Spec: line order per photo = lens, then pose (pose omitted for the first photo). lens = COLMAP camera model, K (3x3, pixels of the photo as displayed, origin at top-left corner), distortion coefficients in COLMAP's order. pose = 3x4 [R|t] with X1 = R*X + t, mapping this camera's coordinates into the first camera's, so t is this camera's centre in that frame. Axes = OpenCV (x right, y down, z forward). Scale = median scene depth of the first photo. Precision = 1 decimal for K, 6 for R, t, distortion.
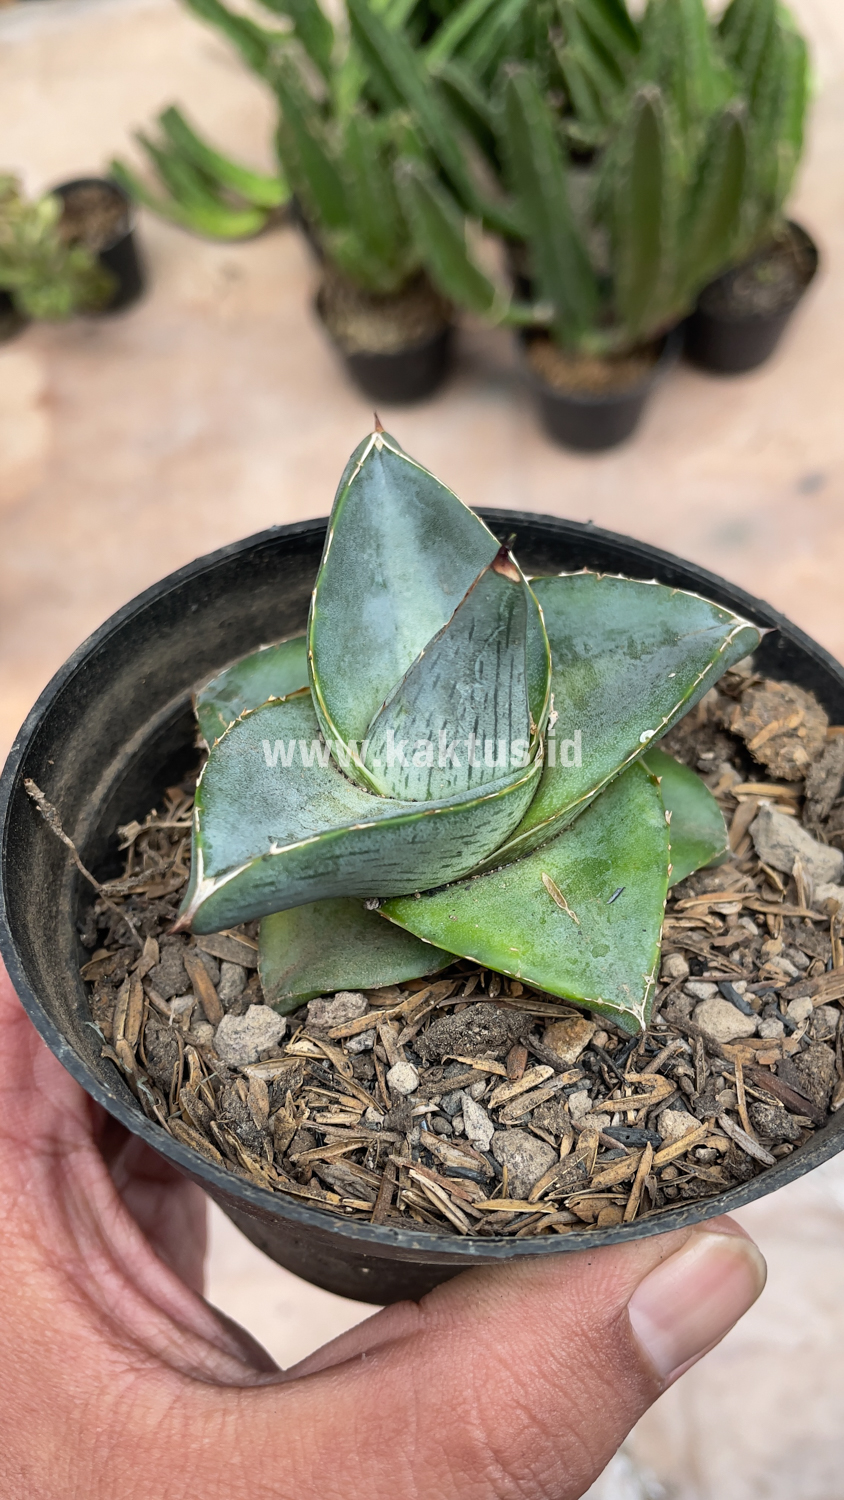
lens RADIAL K [[1181.0, 0, 437.3], [0, 1181.0, 747.2], [0, 0, 1]] dist [0.080209, -0.001023]
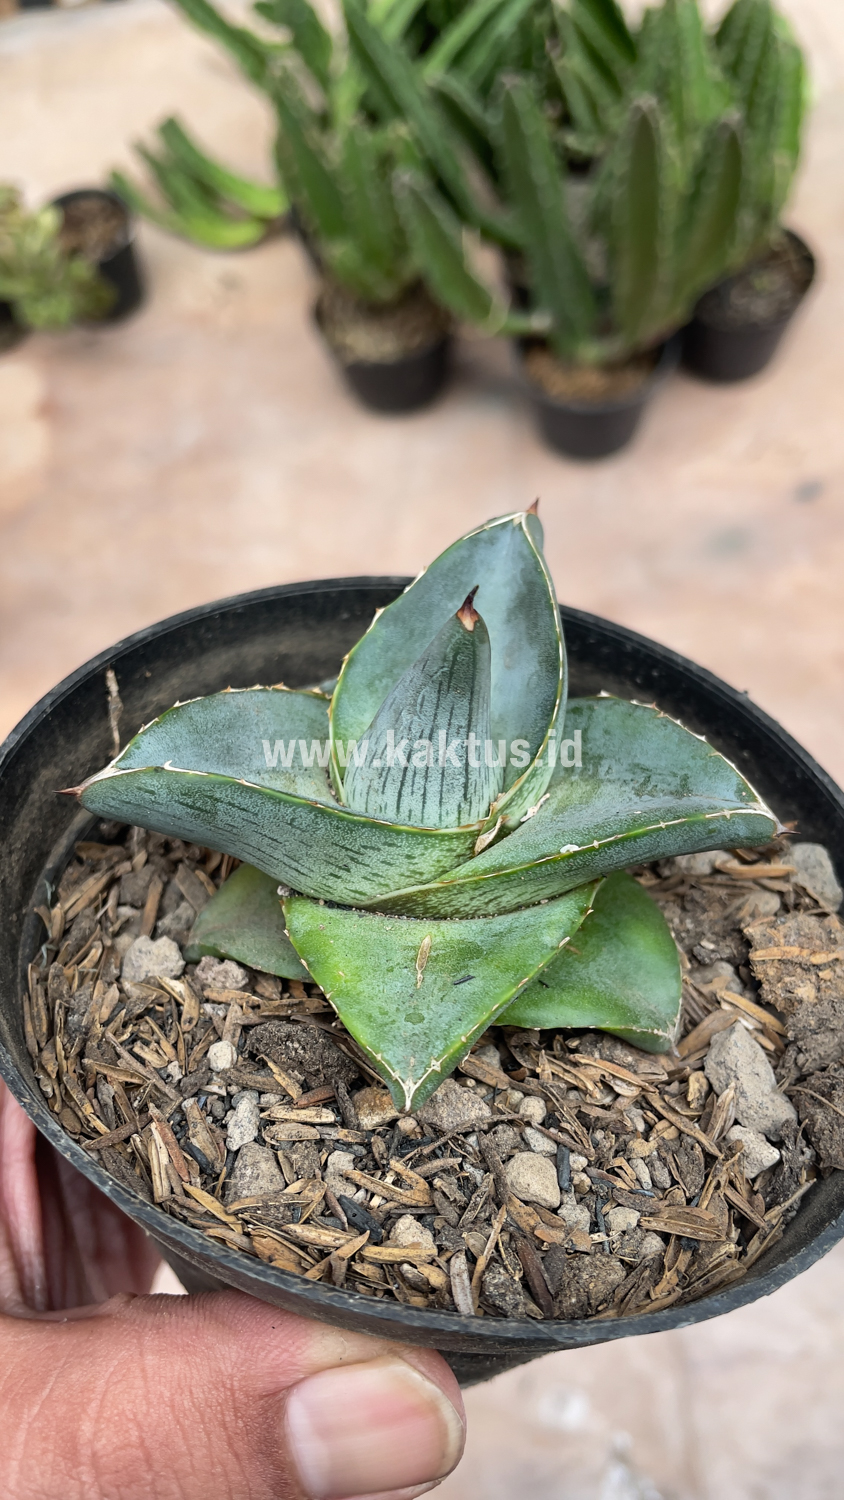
lens RADIAL K [[1174.5, 0, 439.9], [0, 1174.5, 752.5], [0, 0, 1]] dist [0.099480, -0.000362]
pose [[0.839359, 0.393861, -0.374634, 0.384992], [-0.442835, 0.895148, -0.051071, 0.014068], [0.315238, 0.208768, 0.925765, 0.058407]]
